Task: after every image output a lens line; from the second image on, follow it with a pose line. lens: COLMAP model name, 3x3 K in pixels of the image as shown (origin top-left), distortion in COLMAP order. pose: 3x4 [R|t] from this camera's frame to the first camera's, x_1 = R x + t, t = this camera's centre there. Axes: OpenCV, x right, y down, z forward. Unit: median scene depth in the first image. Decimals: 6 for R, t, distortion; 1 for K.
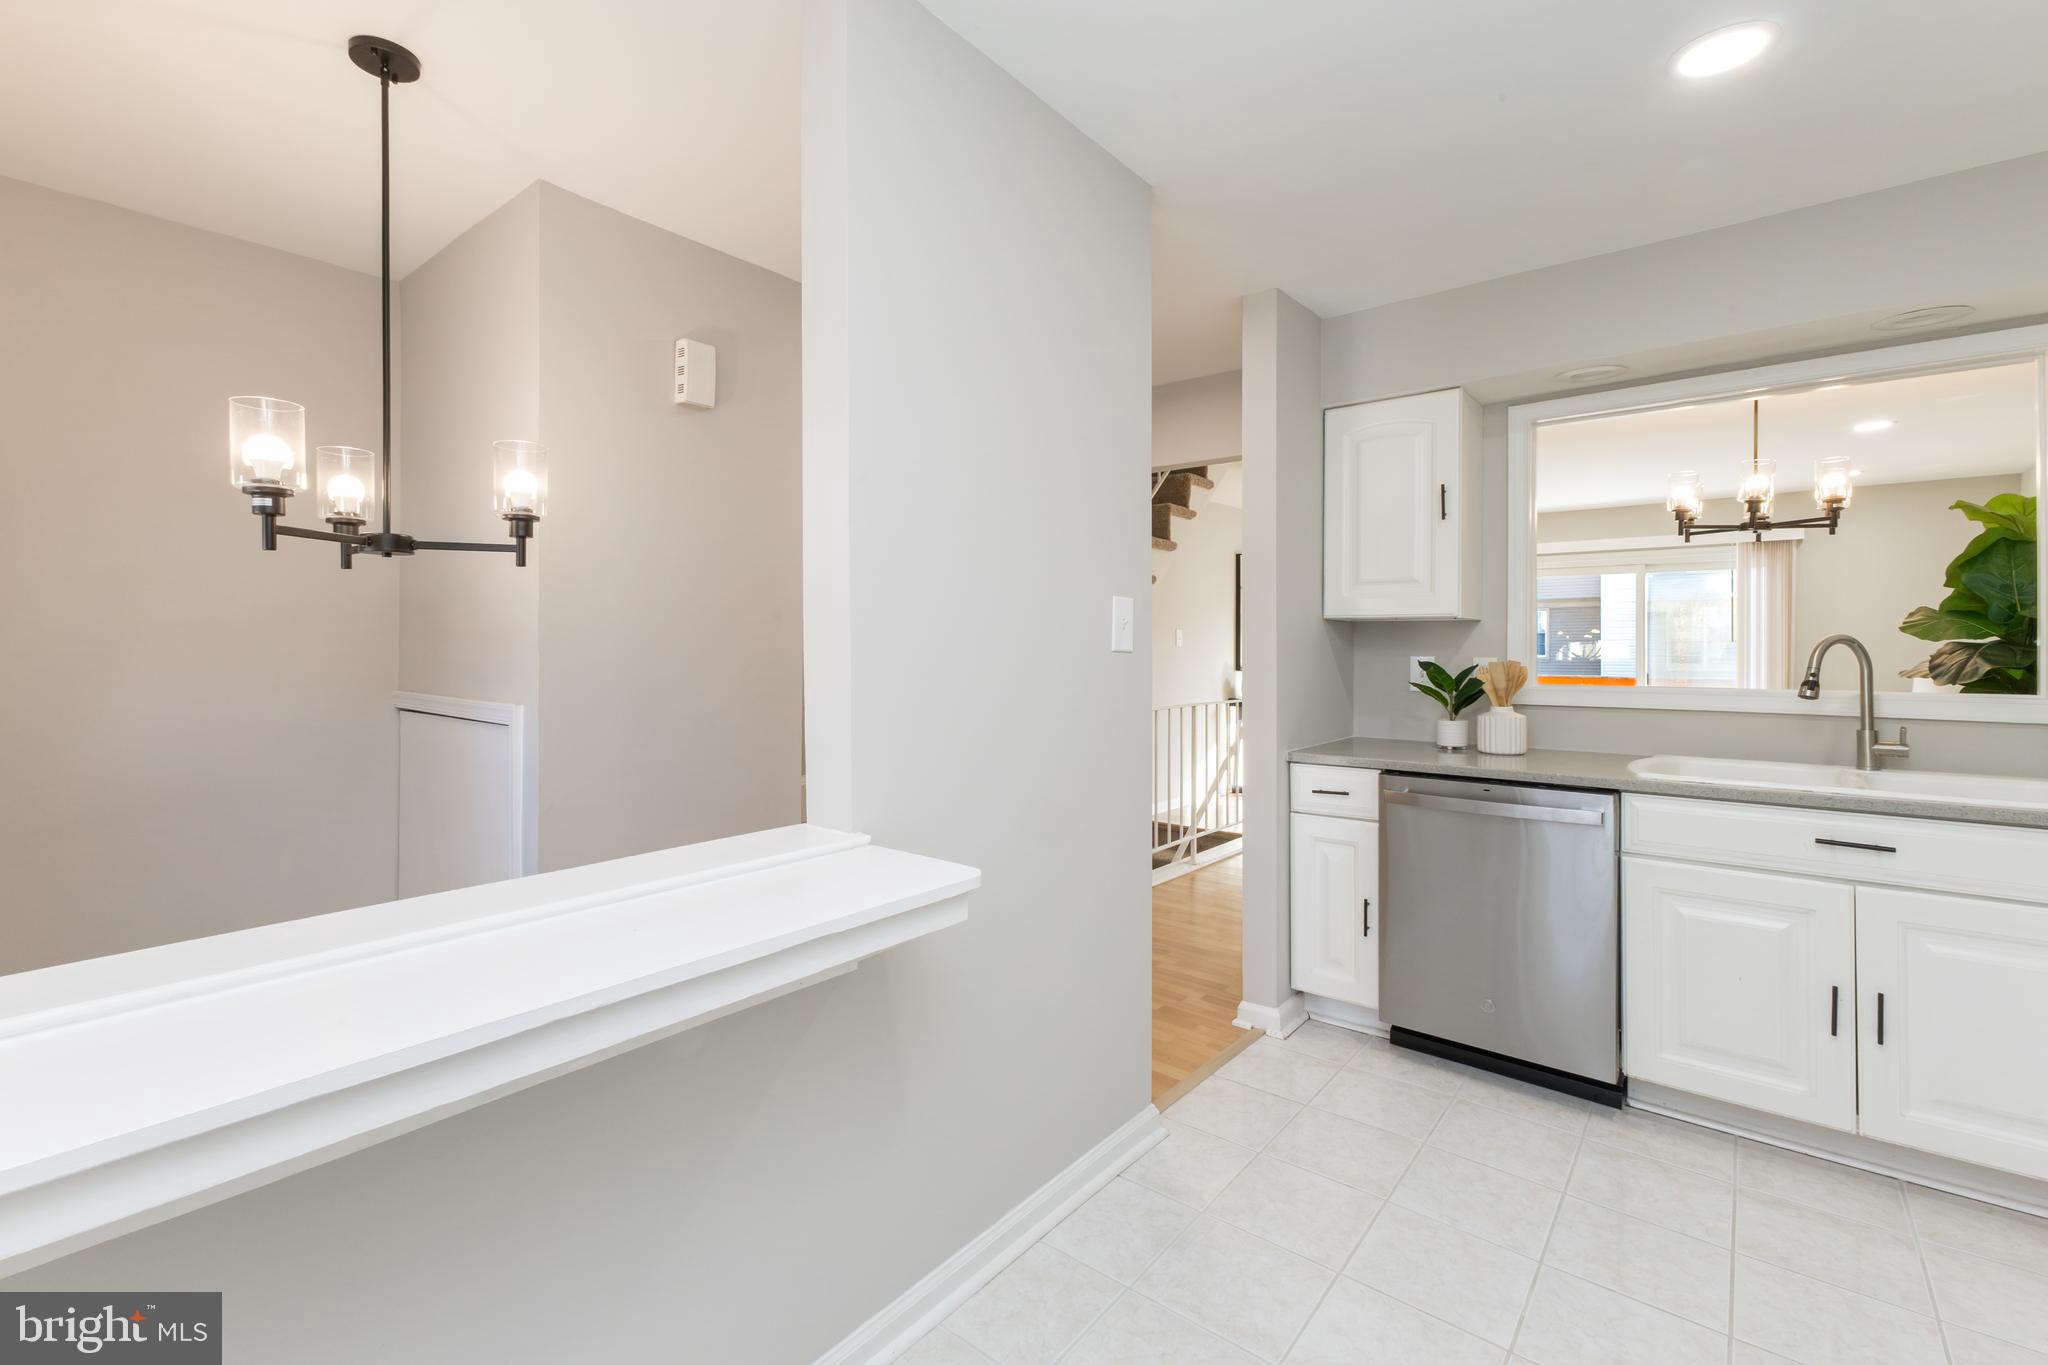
lens RADIAL K [[887.1, 0, 1040.3], [0, 887.1, 646.4], [0, 0, 1]] dist [0.002381, 0.000136]
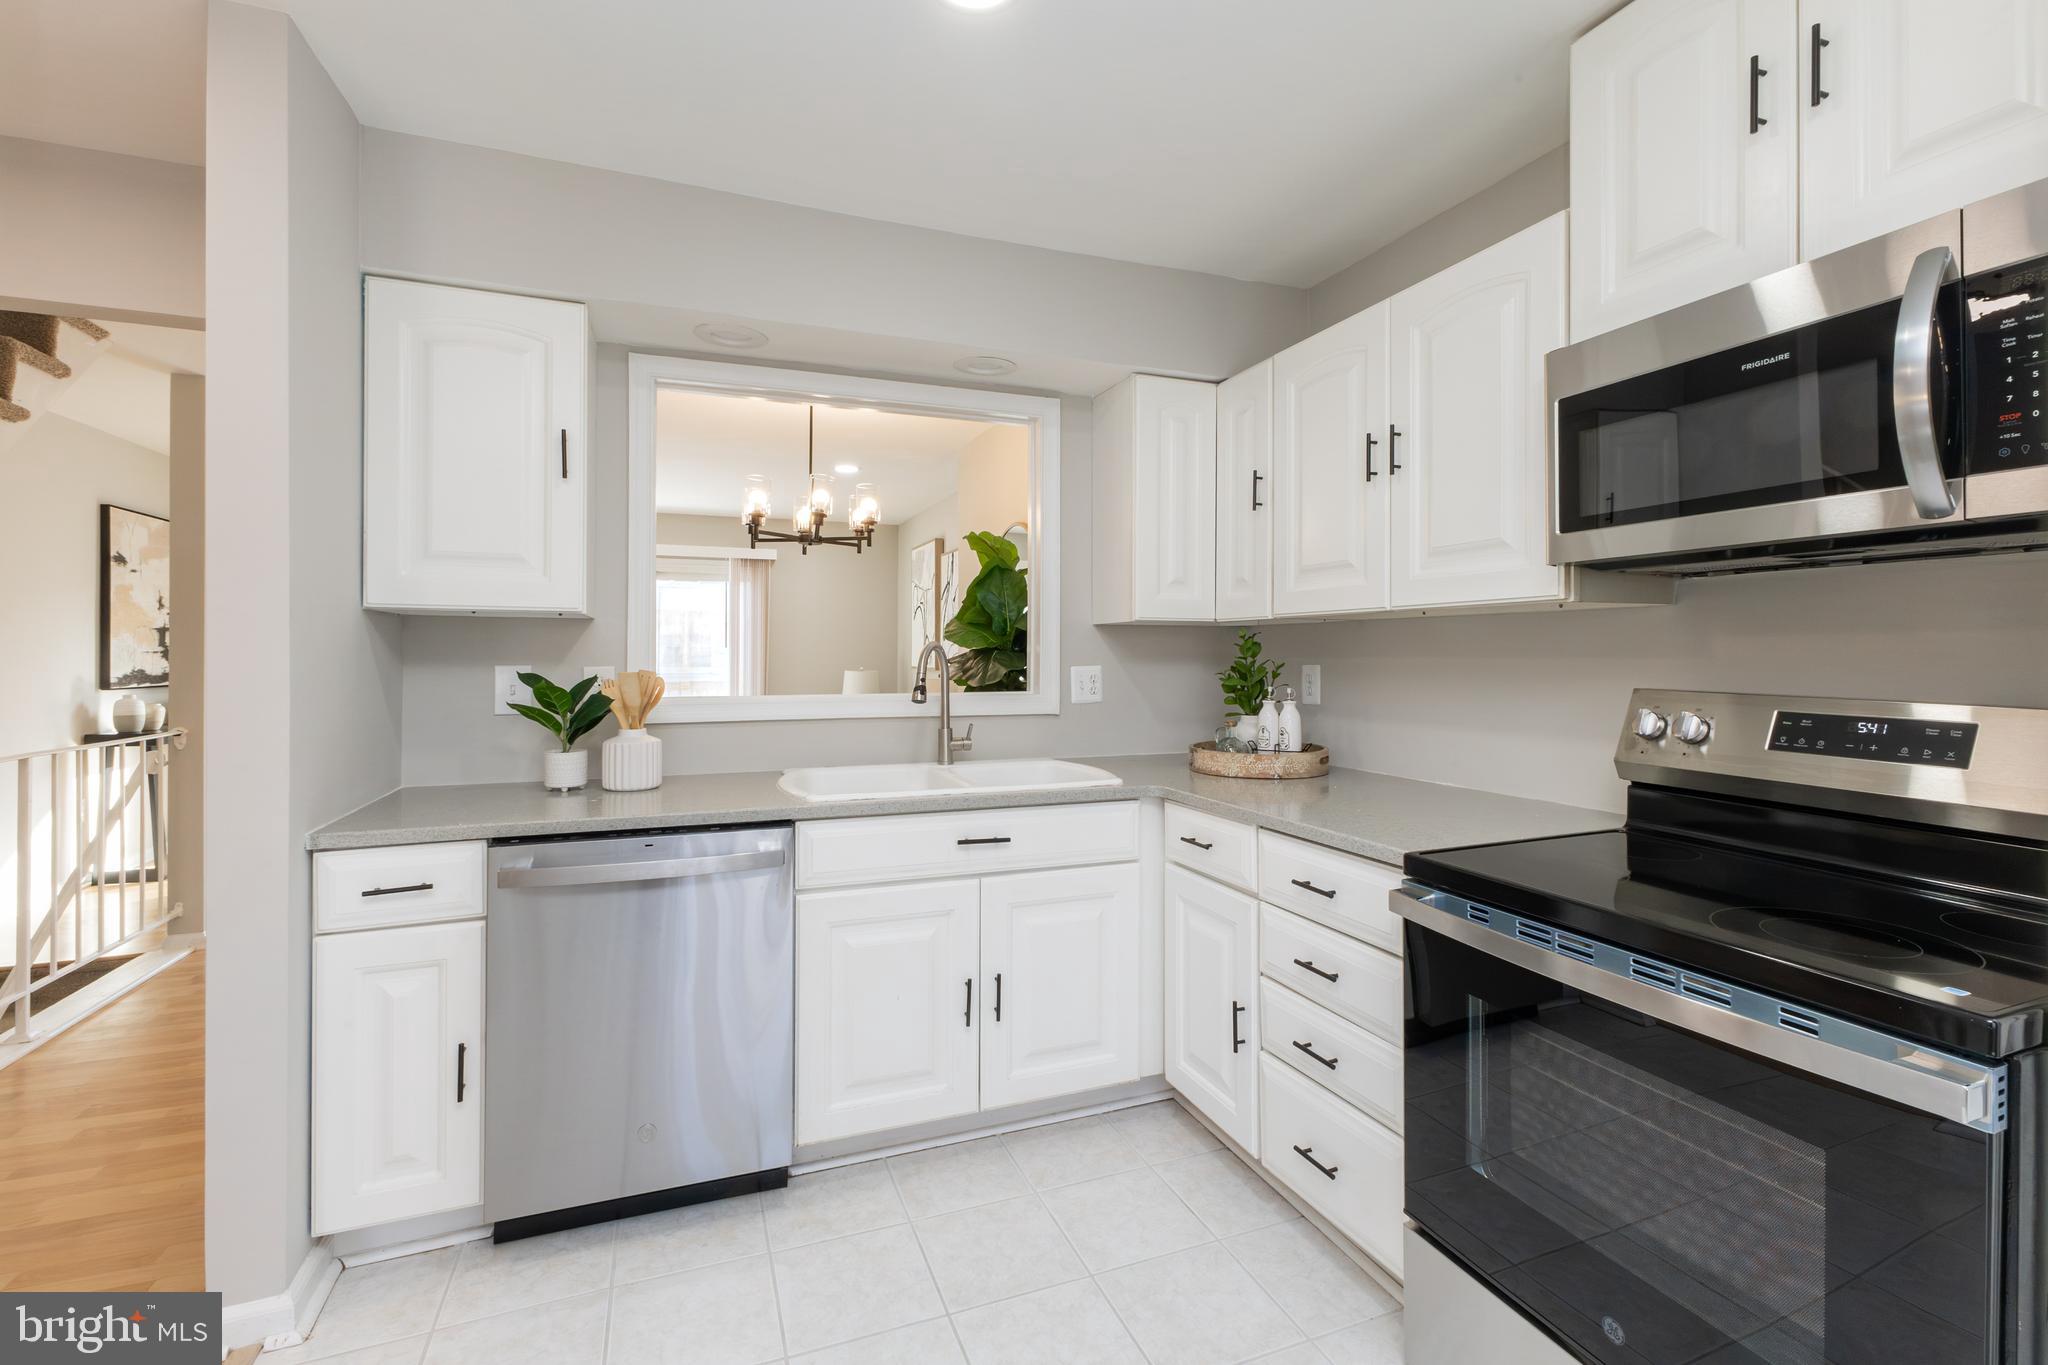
lens RADIAL K [[887.1, 0, 993.6], [0, 887.1, 651.9], [0, 0, 1]] dist [0.002381, 0.000136]
pose [[0.514868, 0.000822, 0.857269, 0.011784], [-0.002045, 0.999998, 0.000269, -0.001268], [-0.857267, -0.001891, 0.514869, 0.323419]]
